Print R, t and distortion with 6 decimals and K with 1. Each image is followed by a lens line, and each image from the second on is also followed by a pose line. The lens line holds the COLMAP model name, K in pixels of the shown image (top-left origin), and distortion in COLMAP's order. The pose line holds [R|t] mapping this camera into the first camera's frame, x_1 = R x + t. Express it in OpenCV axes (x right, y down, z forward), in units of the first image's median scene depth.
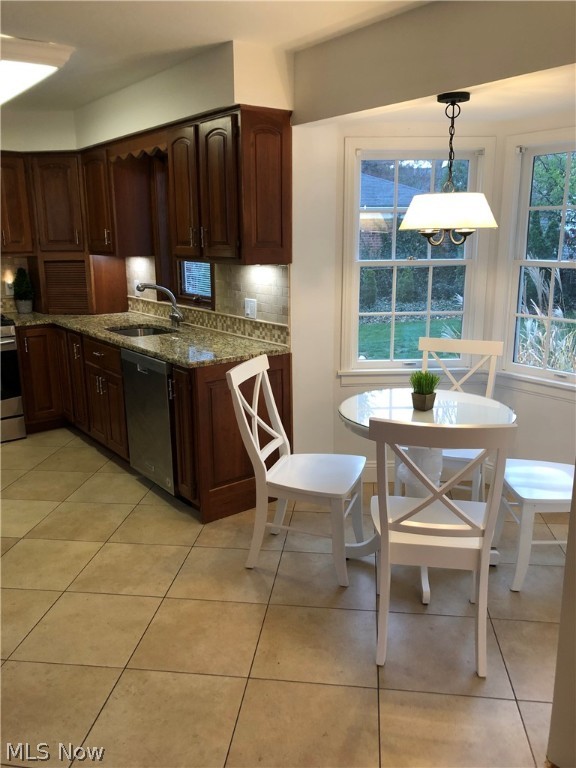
lens RADIAL K [[623.0, 0, 288.8], [0, 623.0, 388.7], [0, 0, 1]] dist [0.002816, -0.004115]
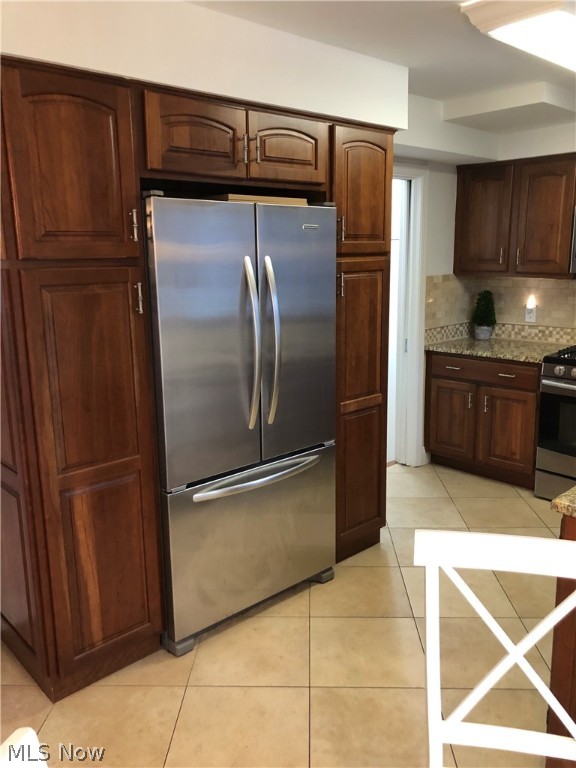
lens RADIAL K [[630.0, 0, 287.3], [0, 630.0, 376.2], [0, 0, 1]] dist [-0.004295, -0.003516]
pose [[0.076634, 0.196171, -0.977570, 0.295917], [-0.225232, 0.958516, 0.174691, -0.166932], [0.971287, 0.206793, 0.117639, 0.617011]]
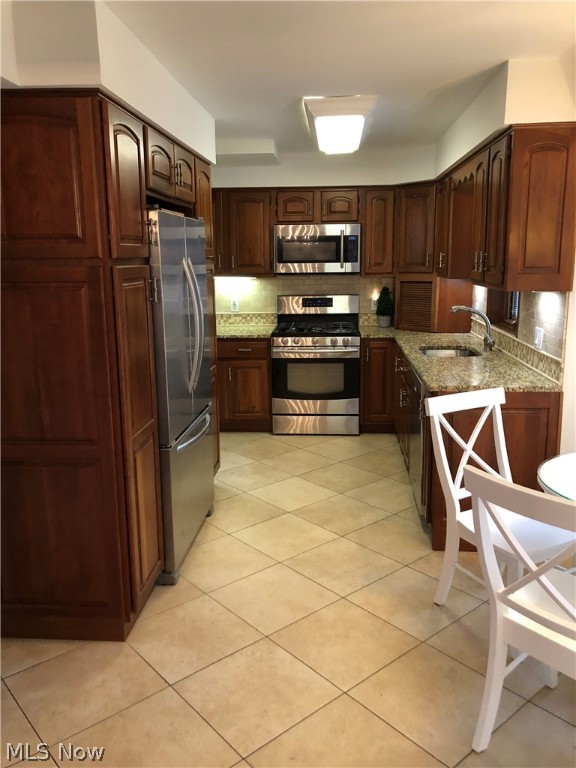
lens RADIAL K [[623.3, 0, 288.0], [0, 623.3, 384.0], [0, 0, 1]] dist [0.008151, -0.007611]
pose [[0.734989, 0.131694, -0.665167, 0.305705], [-0.154318, 0.987704, 0.025036, -0.030606], [0.660285, 0.084246, 0.746275, 0.081957]]
